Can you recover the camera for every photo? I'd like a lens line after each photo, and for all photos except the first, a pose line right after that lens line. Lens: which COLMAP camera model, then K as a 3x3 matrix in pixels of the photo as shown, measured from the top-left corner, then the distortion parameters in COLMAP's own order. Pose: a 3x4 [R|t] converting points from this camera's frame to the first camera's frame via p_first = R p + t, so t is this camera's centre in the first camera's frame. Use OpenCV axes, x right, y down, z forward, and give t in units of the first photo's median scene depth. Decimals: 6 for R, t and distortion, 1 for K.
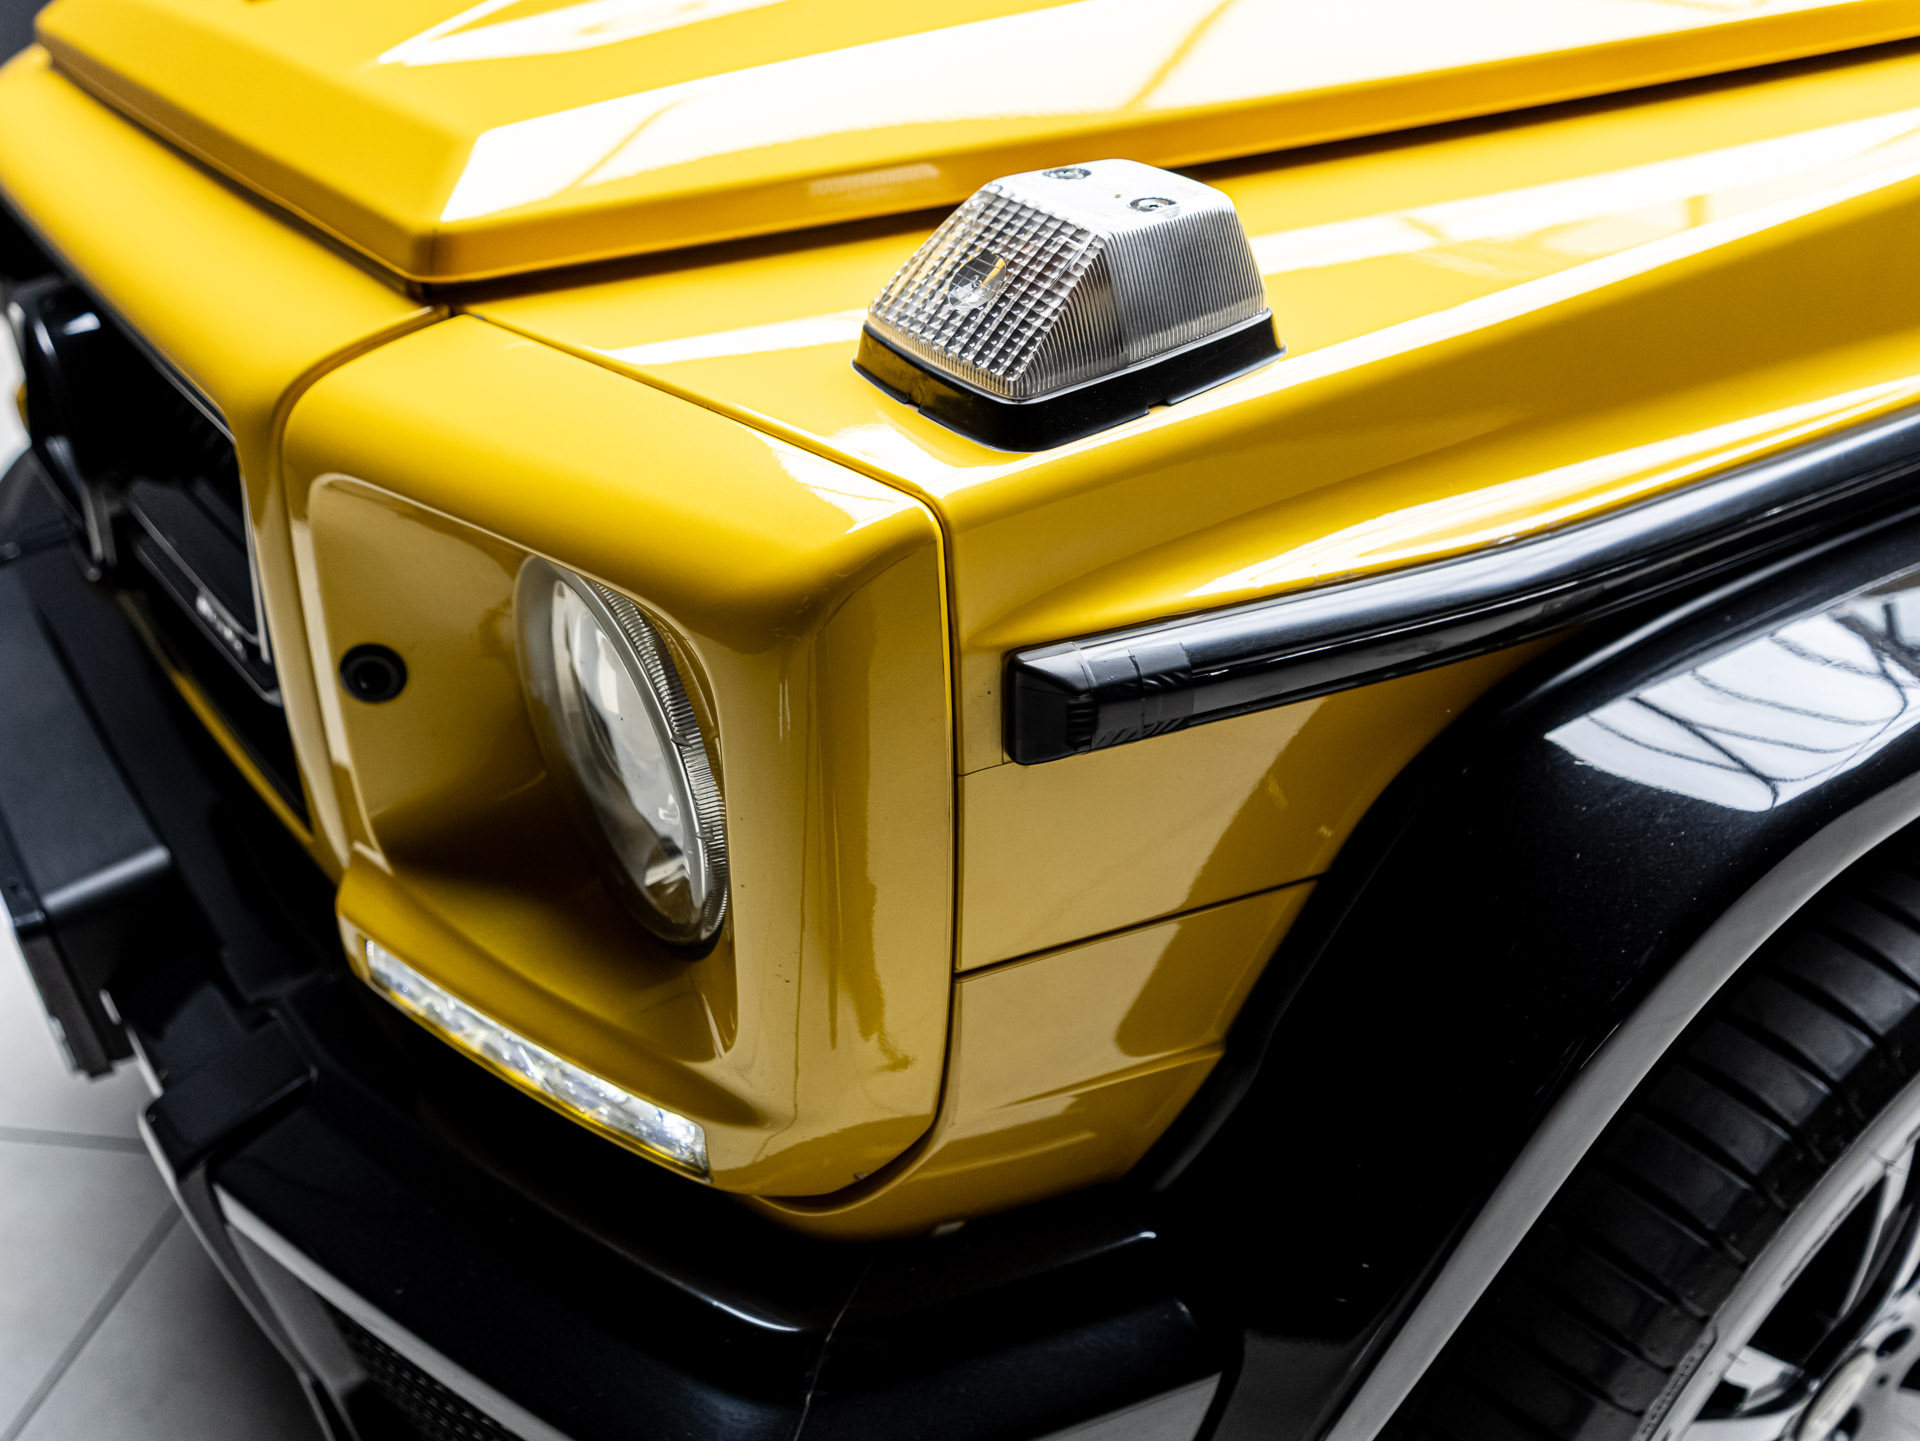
lens RADIAL K [[1660.2, 0, 953.6], [0, 1660.2, 719.0], [0, 0, 1]] dist [0.004431, 0.055769]
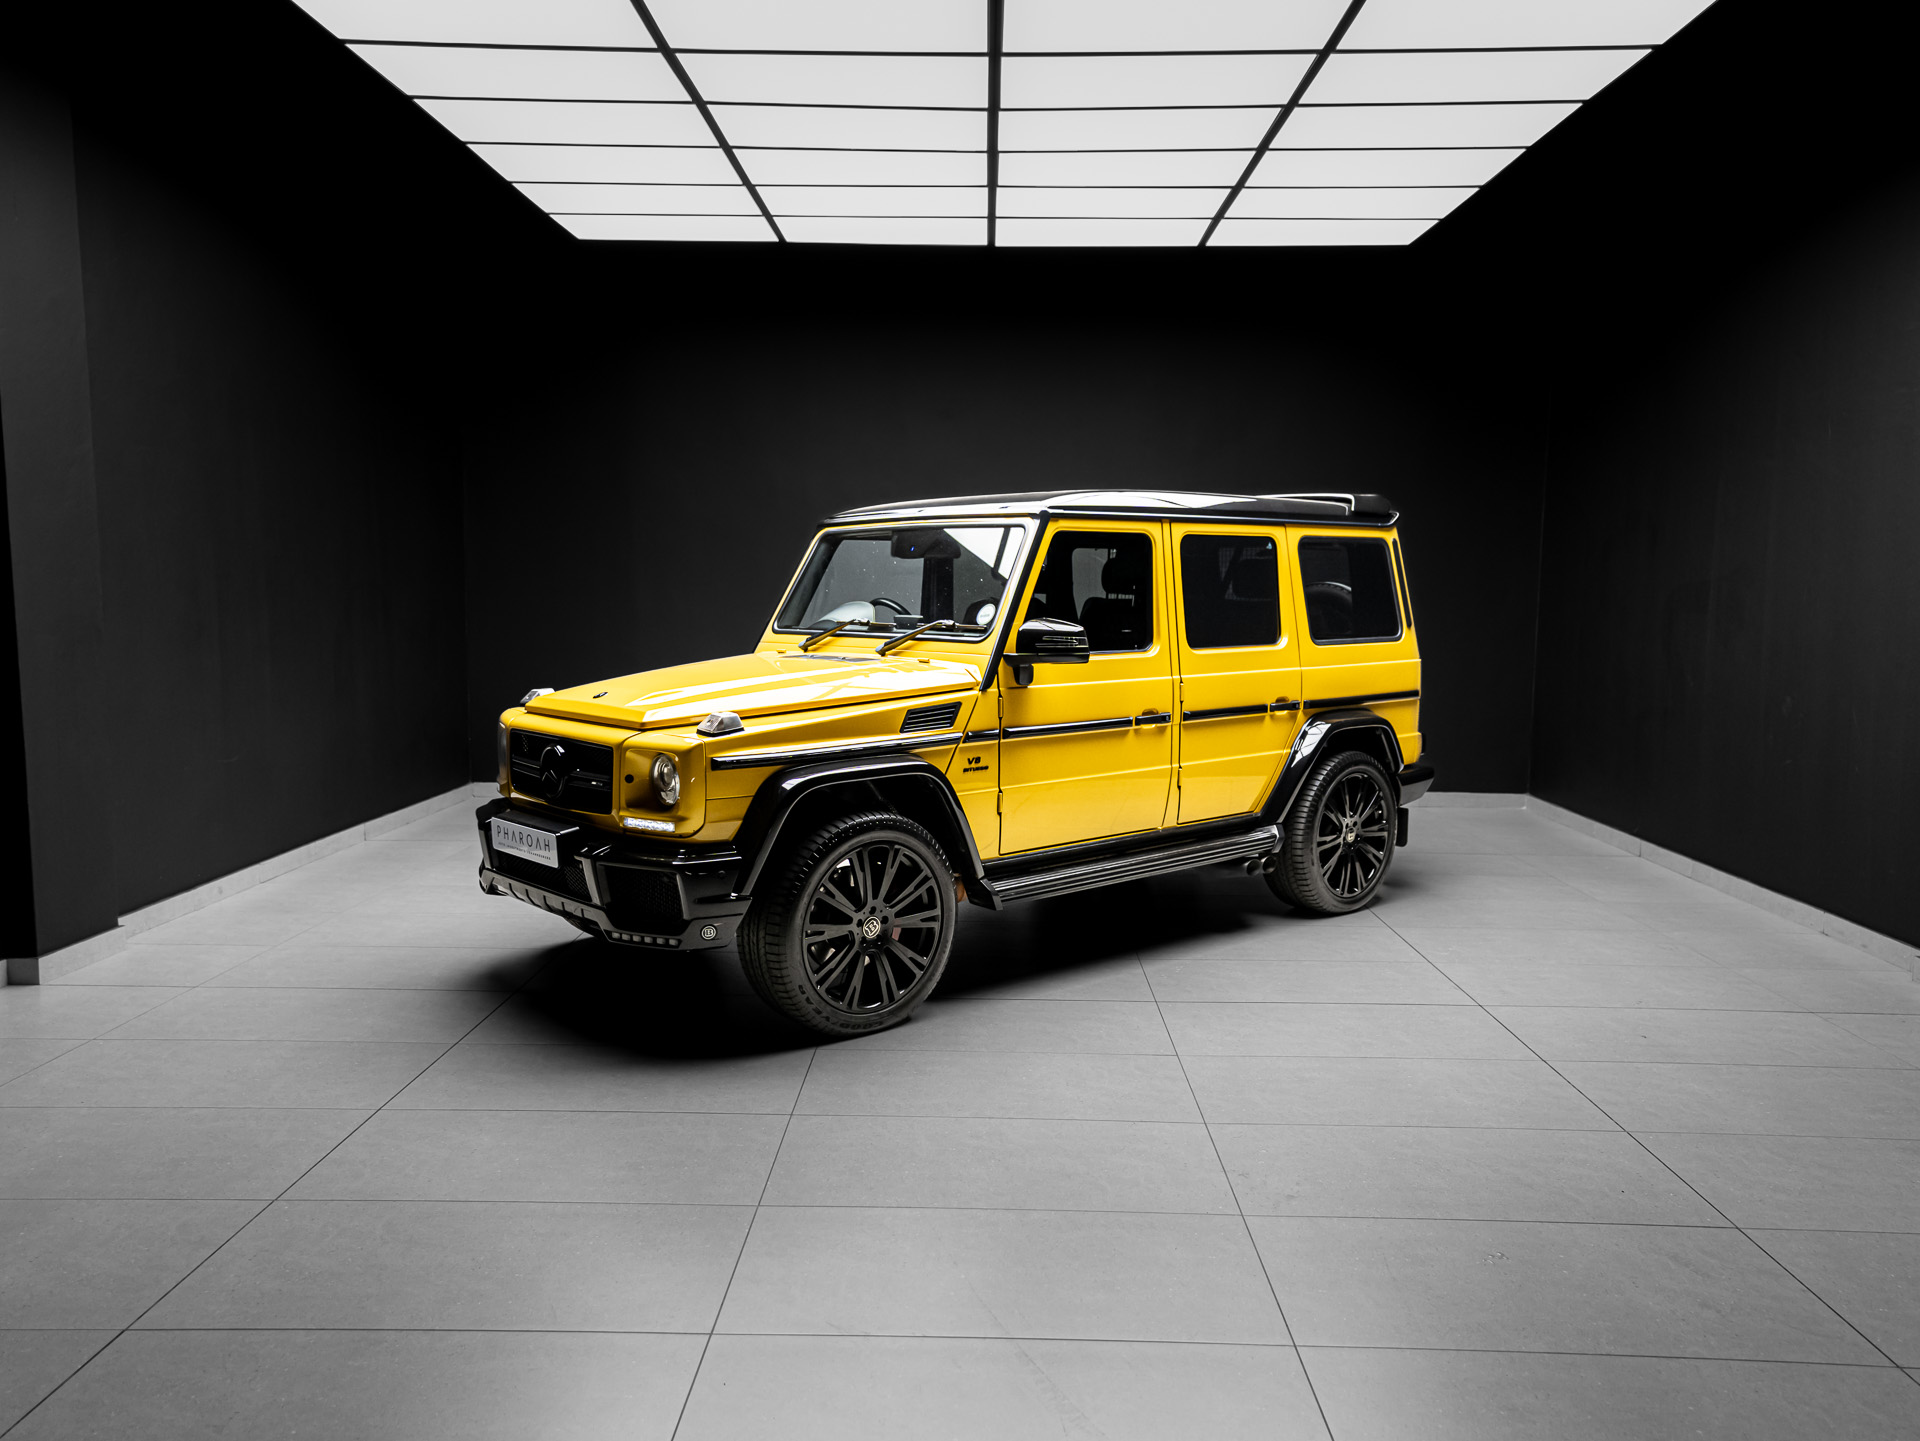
lens RADIAL K [[1453.6, 0, 960.0], [0, 1453.6, 720.5], [0, 0, 1]] dist [0.040894, 0.004997]
pose [[0.994557, -0.002718, 0.104163, 0.504855], [0.043983, 0.917188, -0.396019, 2.714404], [-0.094461, 0.398445, 0.912315, -5.915694]]
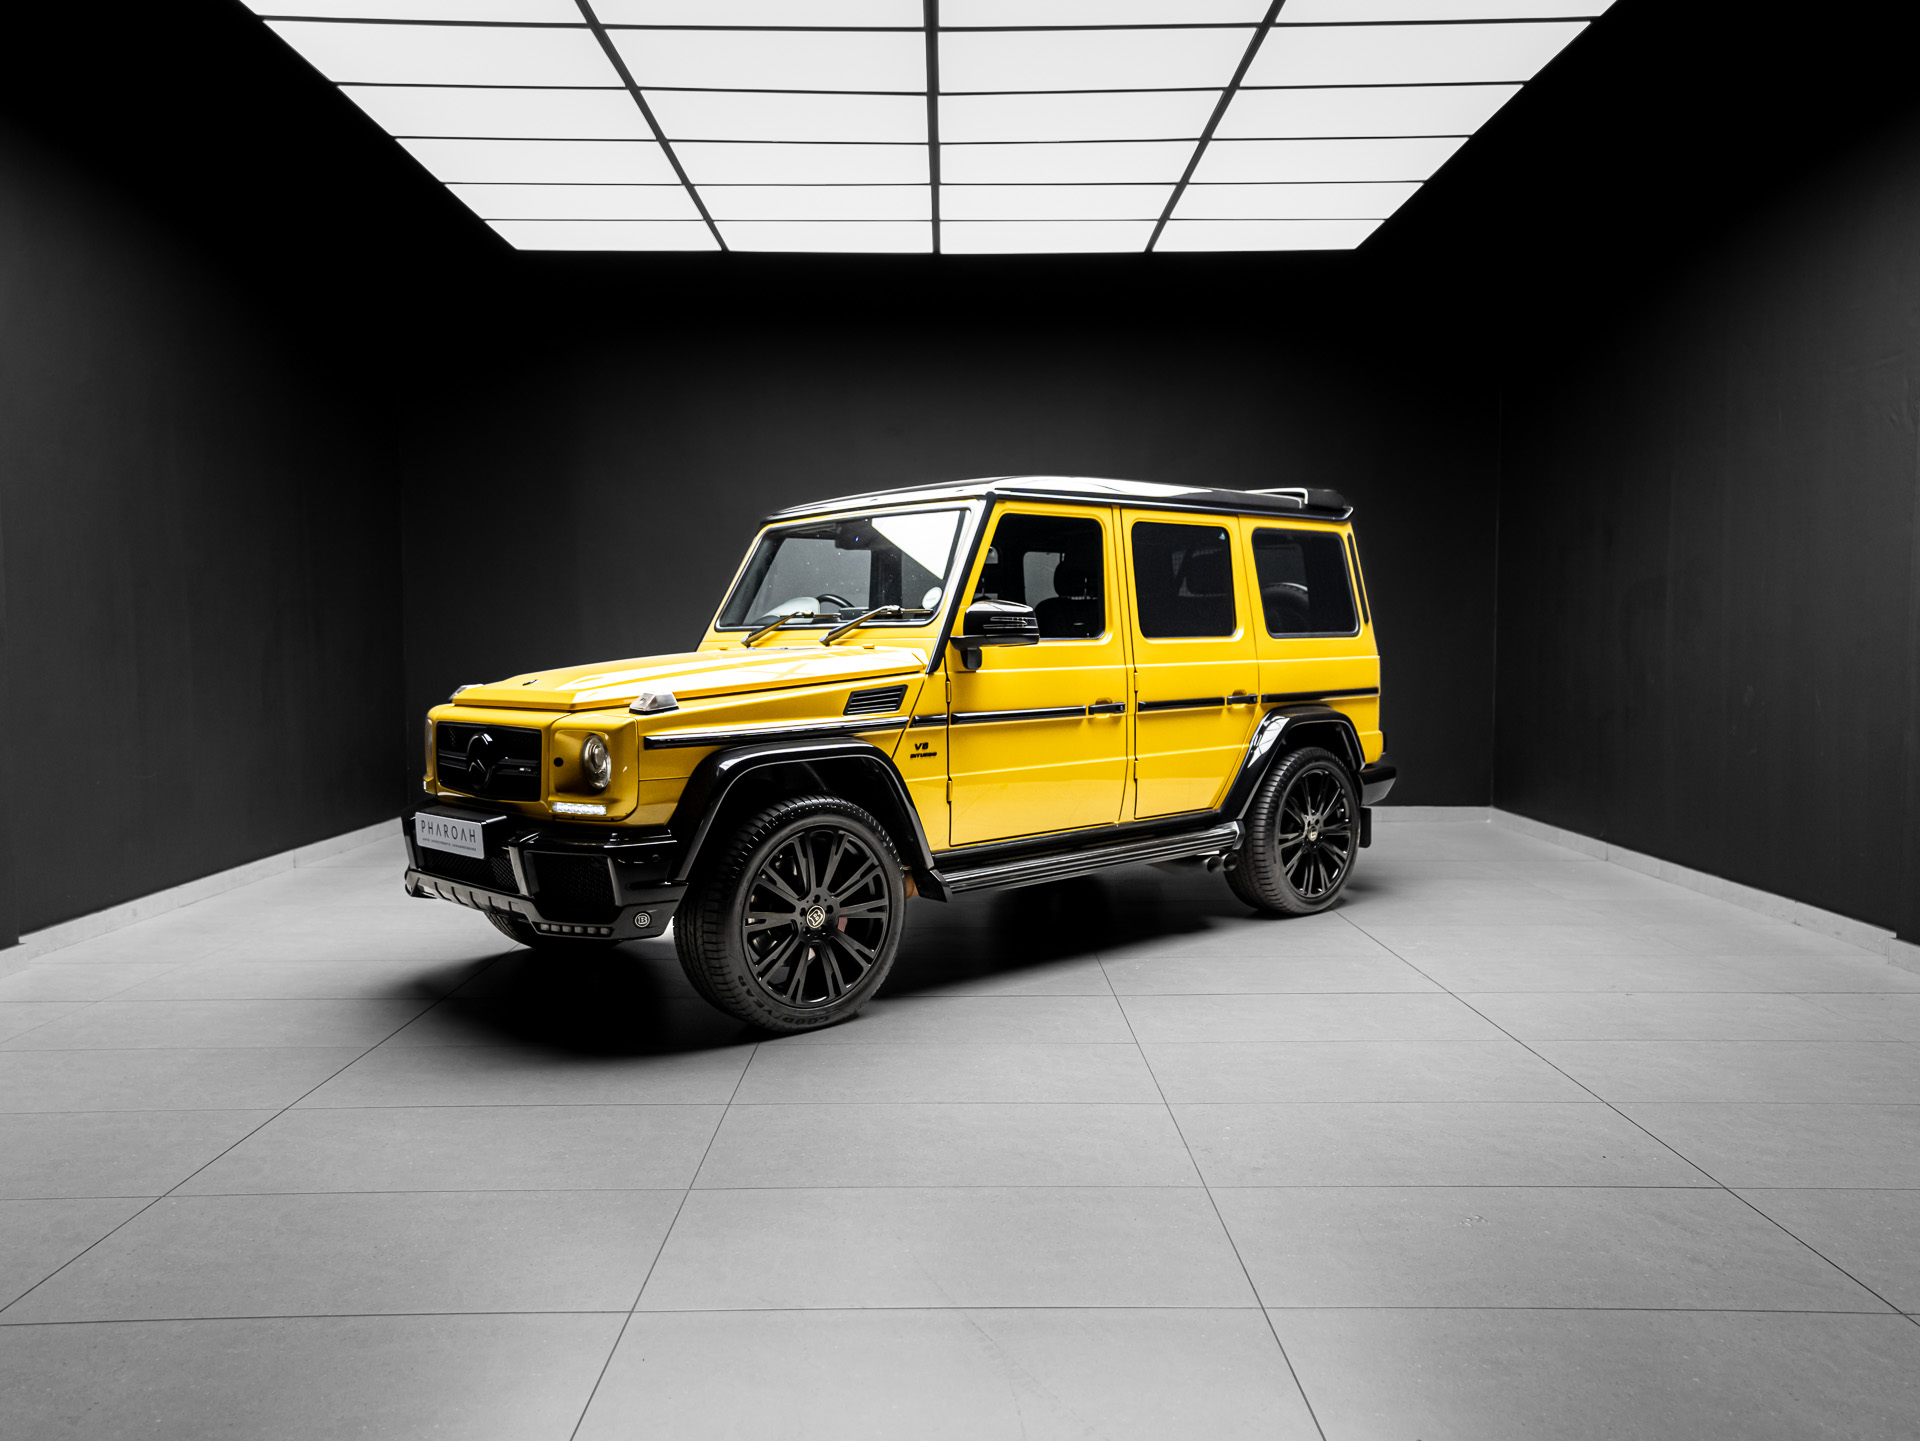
lens RADIAL K [[1460.6, 0, 956.1], [0, 1460.6, 715.9], [0, 0, 1]] dist [0.042919, 0.005617]
pose [[0.991776, -0.013118, 0.127311, 0.614656], [0.067725, 0.897842, -0.435077, 3.000706], [-0.108598, 0.440121, 0.891347, -5.521572]]
